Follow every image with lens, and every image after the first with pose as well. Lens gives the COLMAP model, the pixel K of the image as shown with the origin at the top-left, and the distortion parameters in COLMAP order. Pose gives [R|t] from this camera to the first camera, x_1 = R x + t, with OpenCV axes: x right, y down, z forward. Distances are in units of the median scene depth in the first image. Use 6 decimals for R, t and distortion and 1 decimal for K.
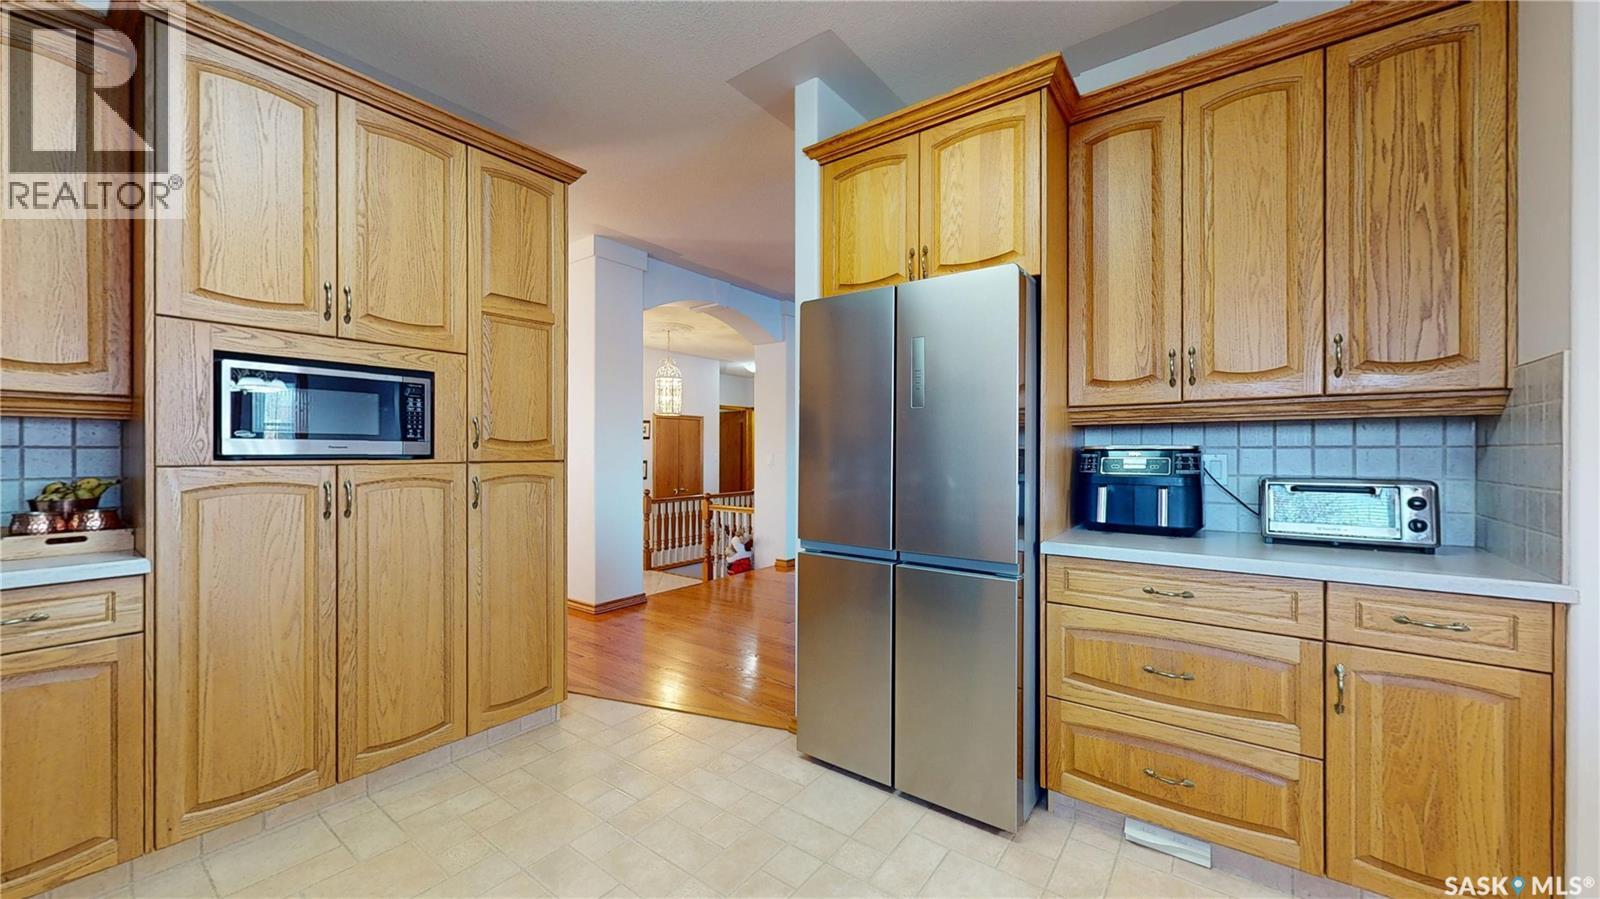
lens RADIAL K [[586.9, 0, 801.1], [0, 586.9, 452.5], [0, 0, 1]] dist [0.000221, -0.000037]
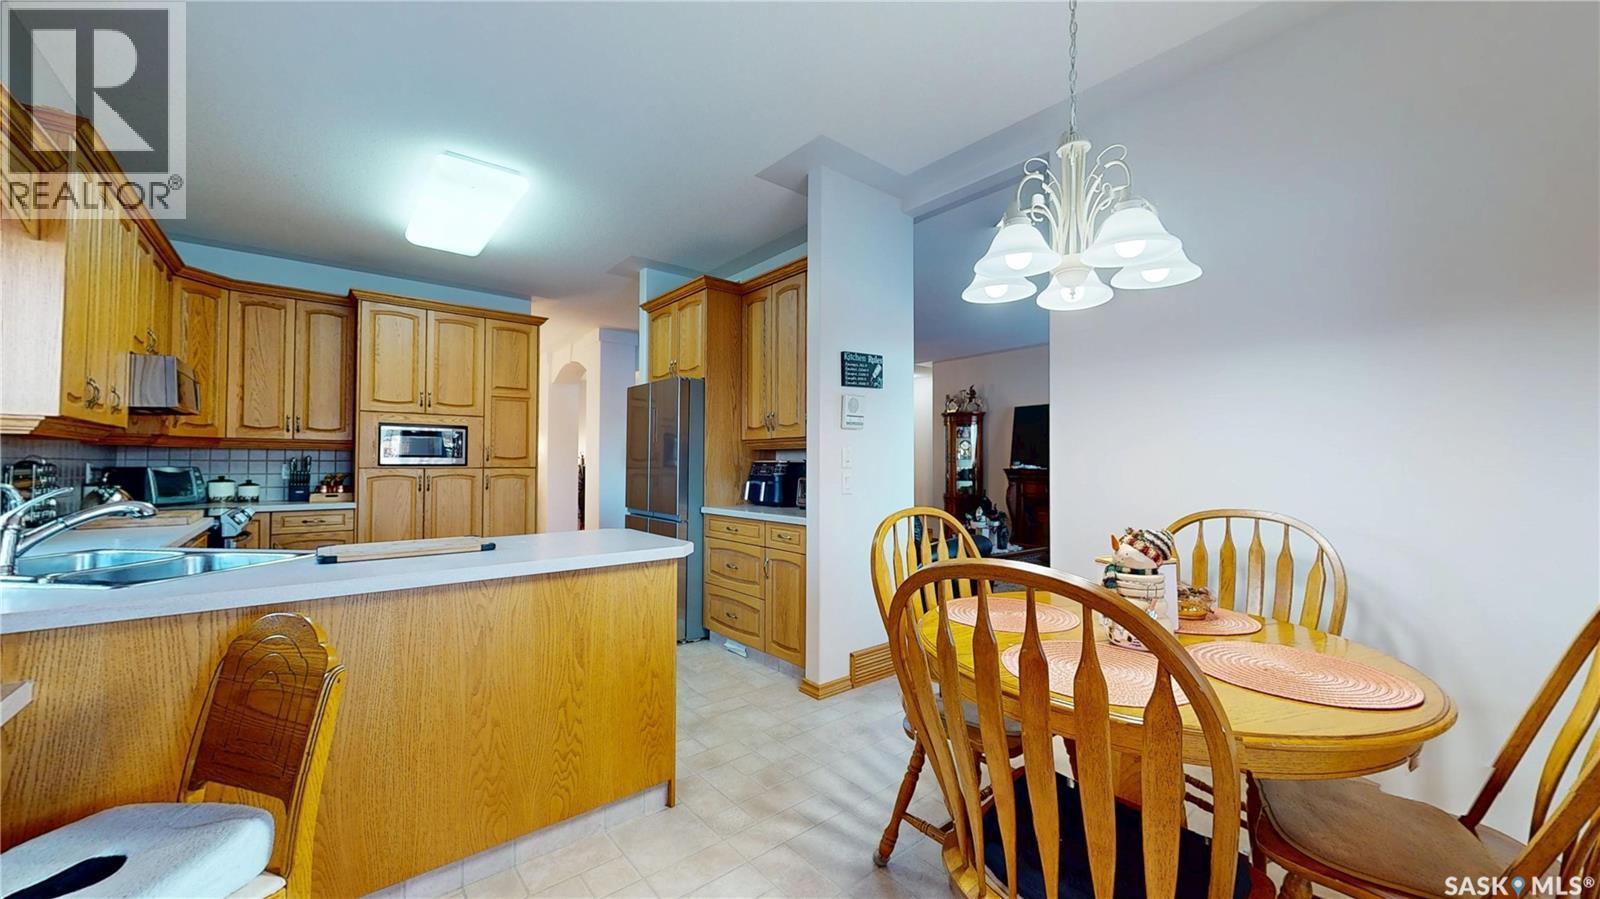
lens RADIAL K [[586.9, 0, 801.1], [0, 586.9, 452.5], [0, 0, 1]] dist [0.000221, -0.000037]
pose [[0.971870, -0.001631, -0.235511, 1.261695], [-0.002998, 0.999809, -0.019296, -0.001622], [0.235497, 0.019460, 0.971680, -0.951407]]
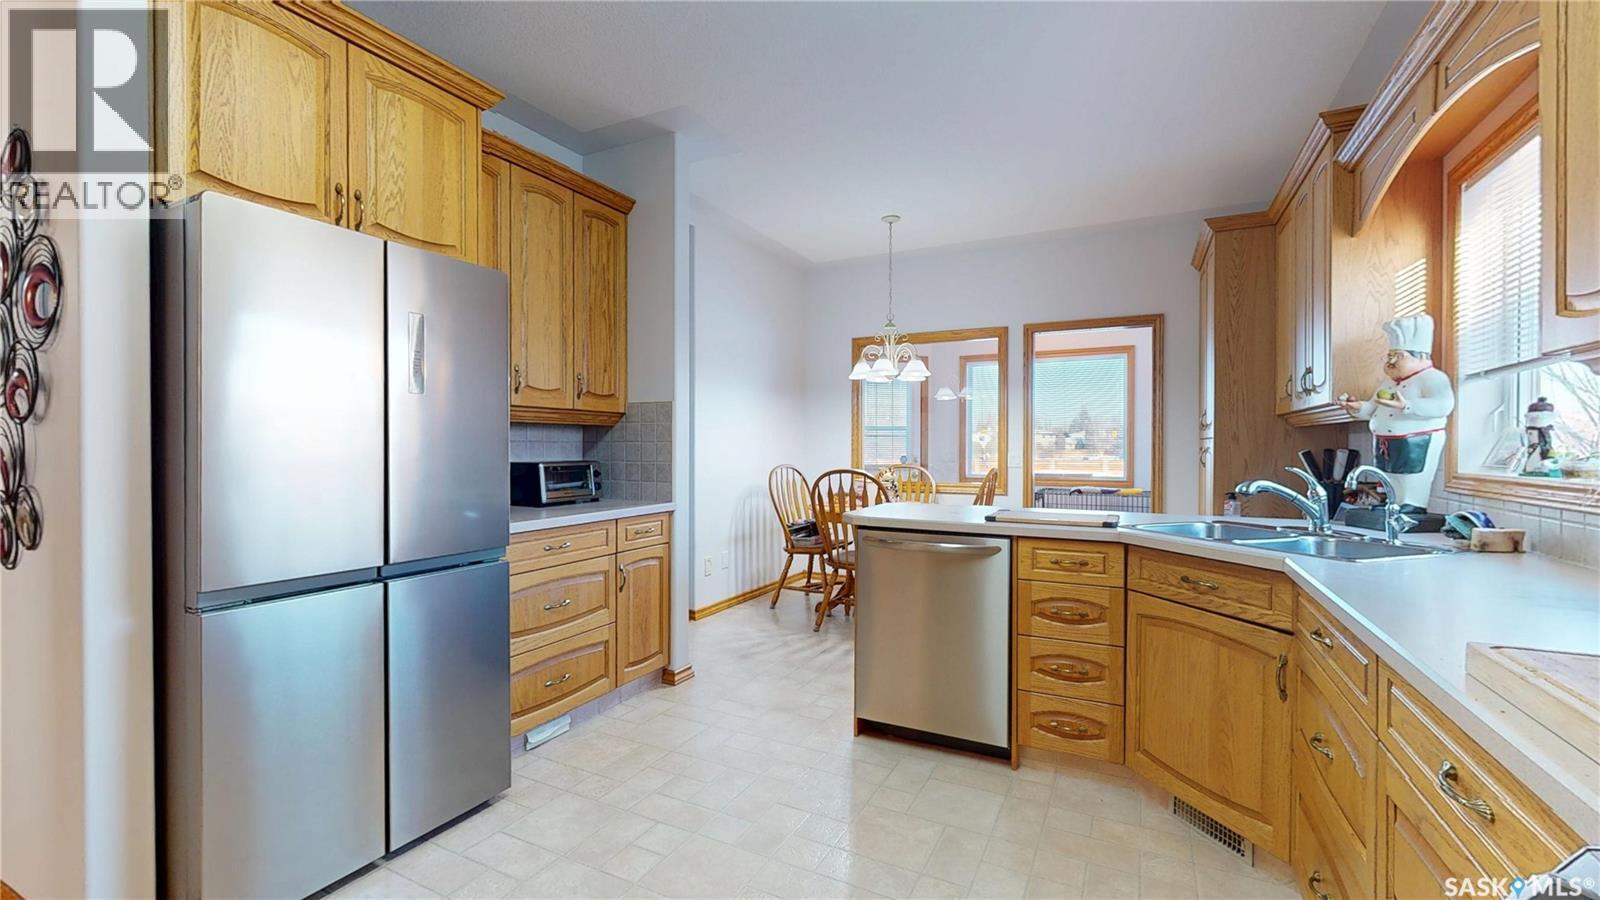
lens RADIAL K [[664.1, 0, 801.0], [0, 664.1, 452.5], [0, 0, 1]] dist [-0.002272, -0.000386]
pose [[-0.163757, -0.011618, 0.986432, -0.920923], [-0.001762, 0.999932, 0.011485, -0.001769], [-0.986499, 0.000143, -0.163766, 0.631573]]
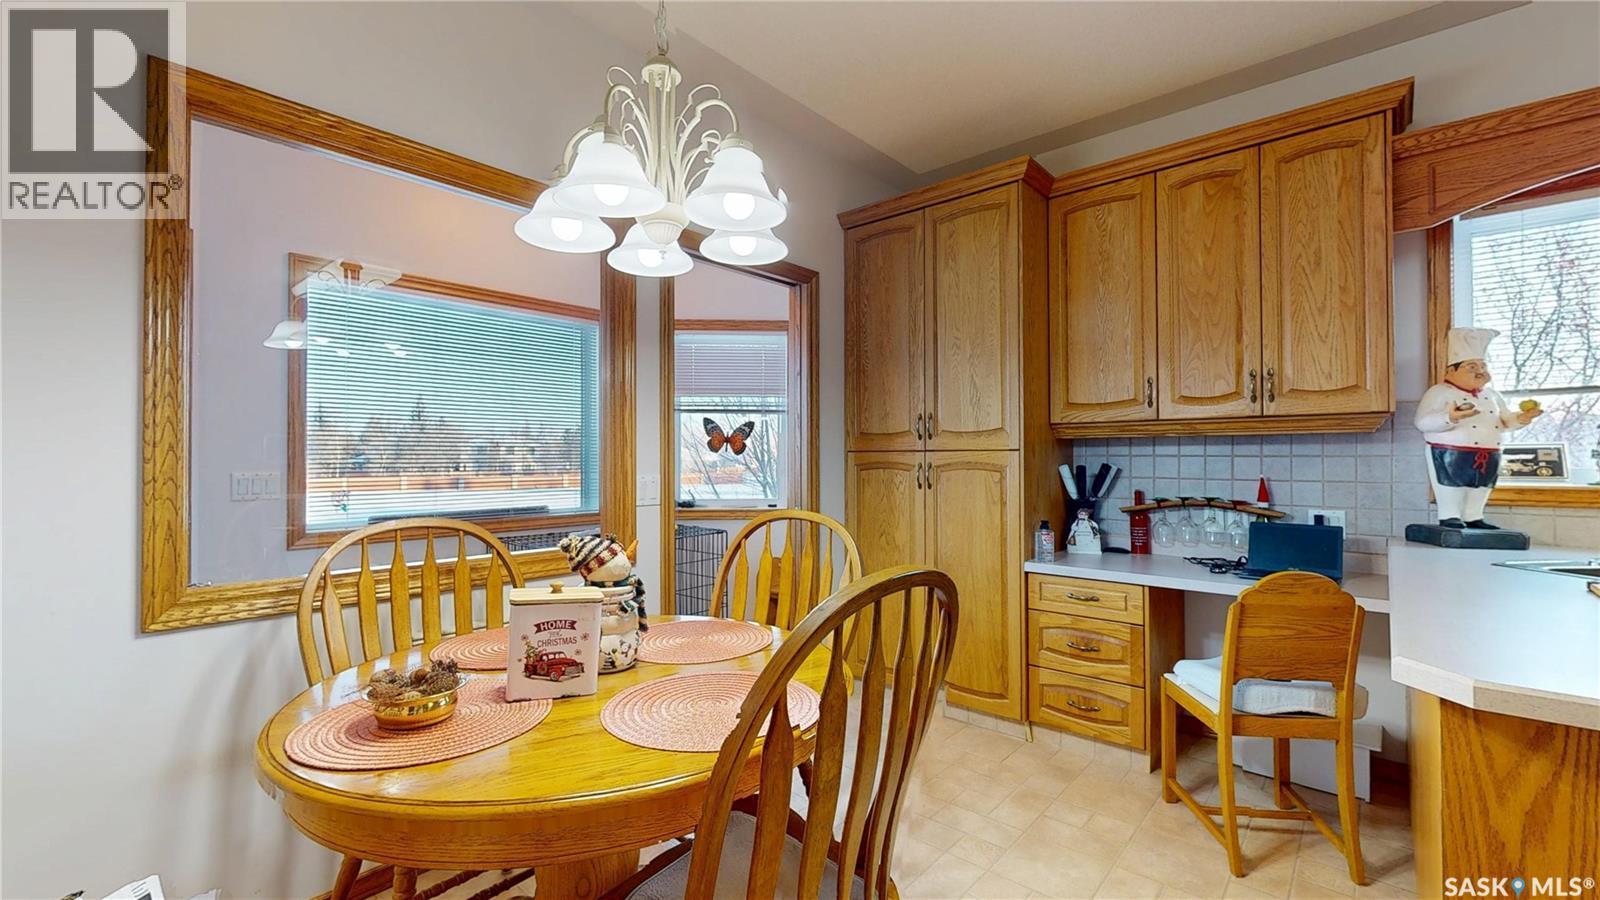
lens RADIAL K [[670.8, 0, 800.5], [0, 670.8, 452.4], [0, 0, 1]] dist [0.001548, 0.000147]
pose [[-0.996617, 0.002754, 0.082136, 1.219185], [0.001776, 0.999927, -0.011975, -0.001916], [-0.082162, -0.011788, -0.996549, 0.638709]]
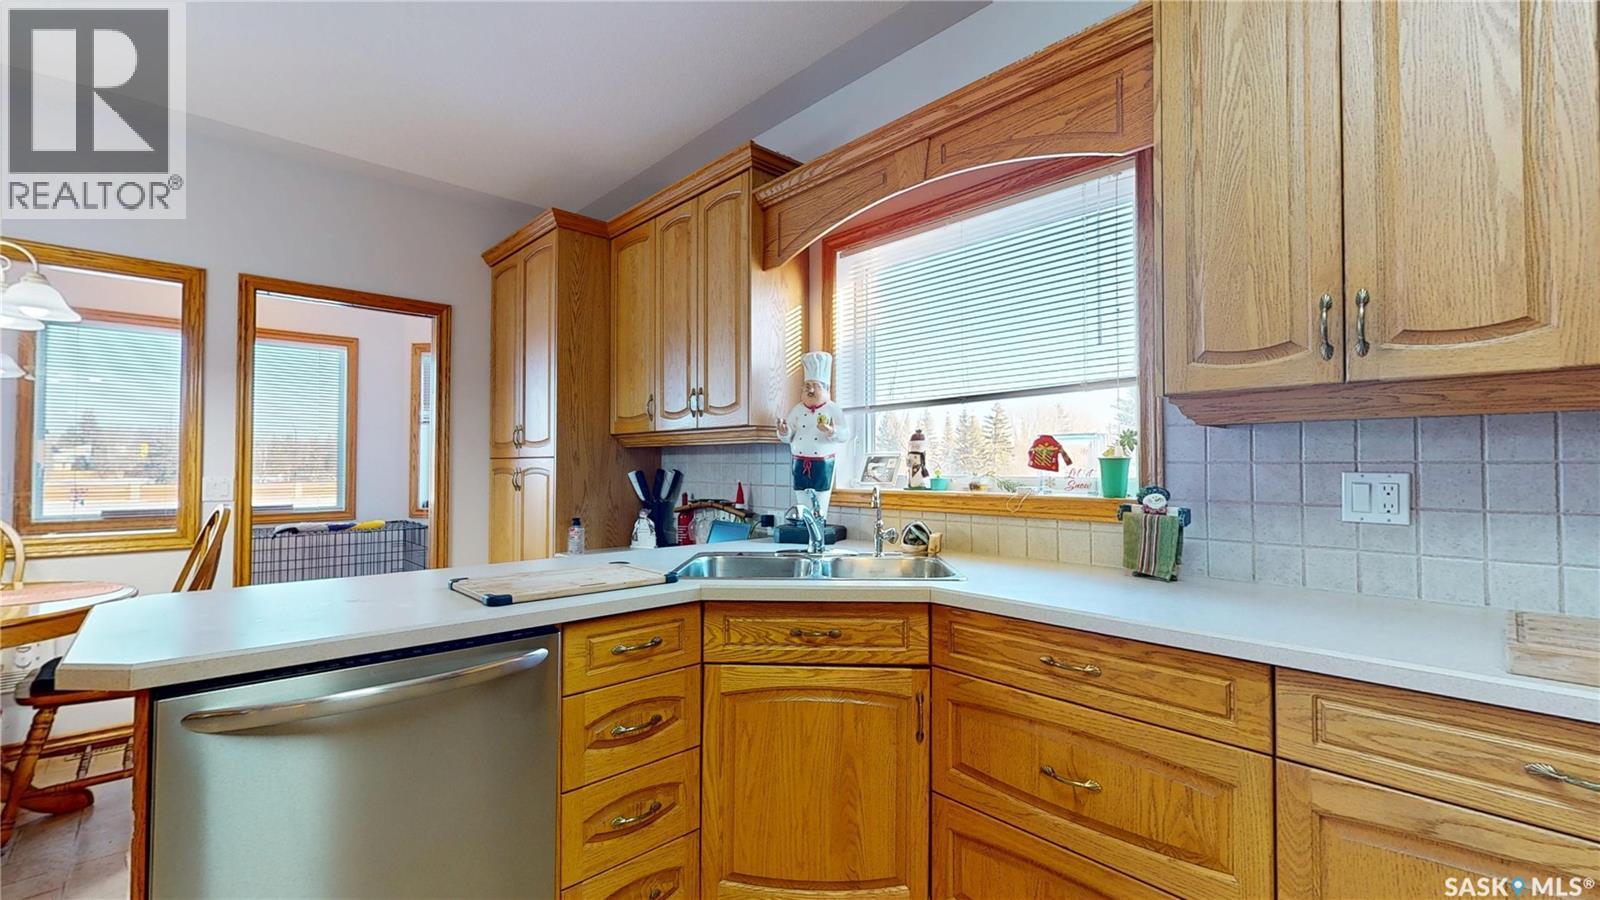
lens RADIAL K [[664.1, 0, 801.0], [0, 664.1, 452.5], [0, 0, 1]] dist [-0.002272, -0.000386]
pose [[-0.984282, 0.001287, 0.176601, -0.107932], [-0.002465, 0.999776, -0.021024, -0.002093], [-0.176589, -0.021128, -0.984058, 0.698471]]
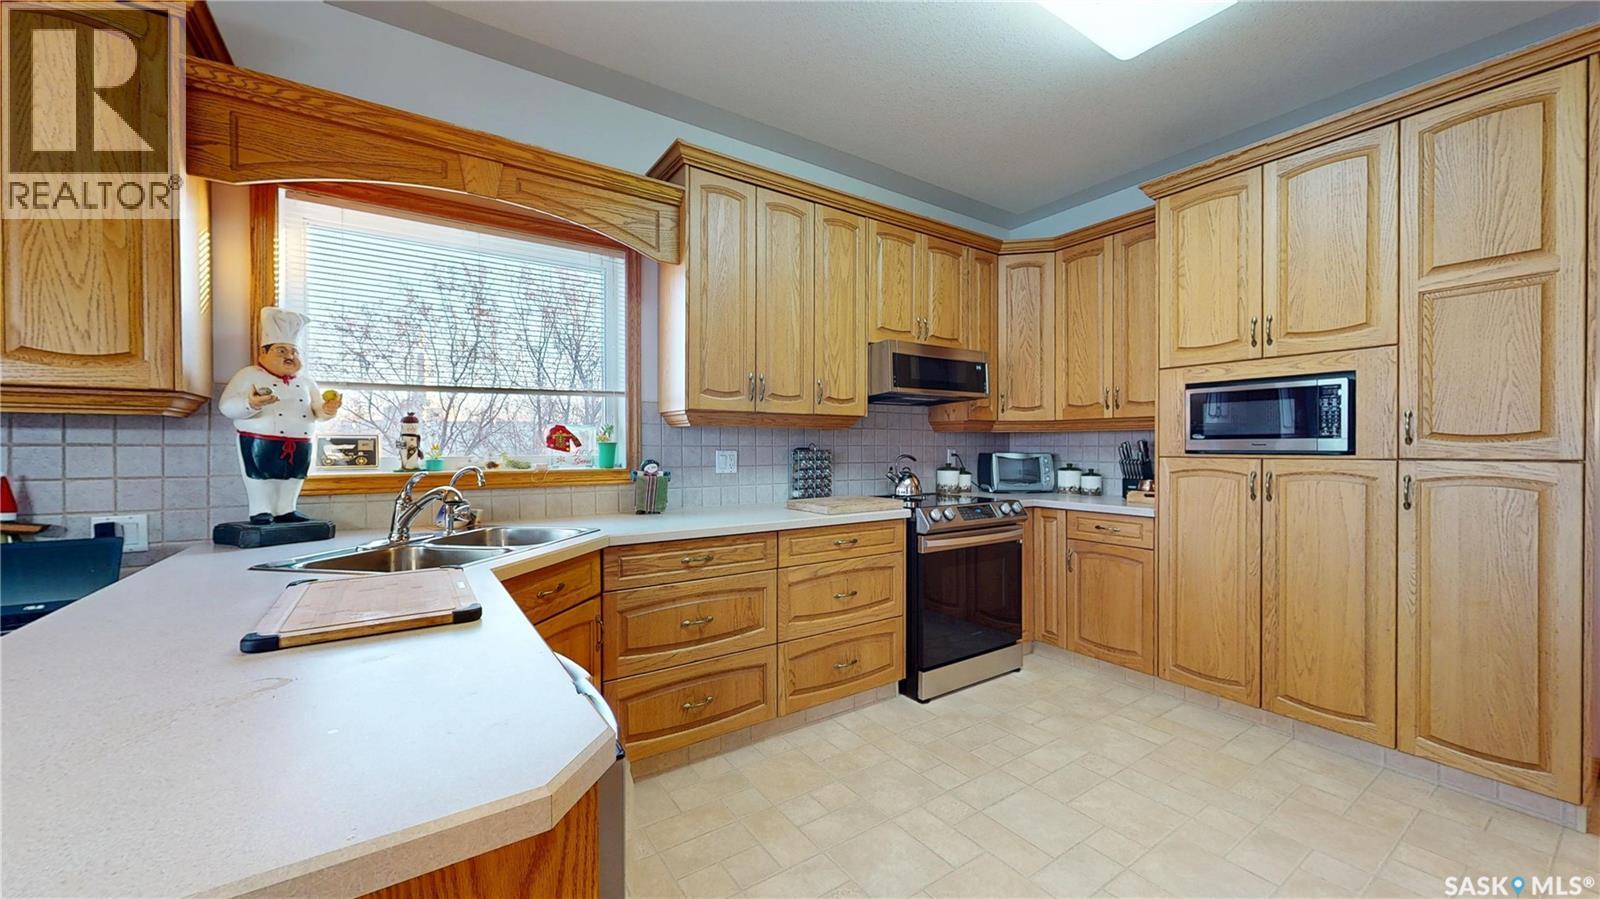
lens RADIAL K [[586.9, 0, 801.1], [0, 586.9, 452.5], [0, 0, 1]] dist [0.000221, -0.000037]
pose [[-0.327798, 0.008131, -0.944713, 0.767898], [0.001064, 0.999966, 0.008238, -0.003668], [0.944747, 0.001695, -0.327796, 0.492497]]
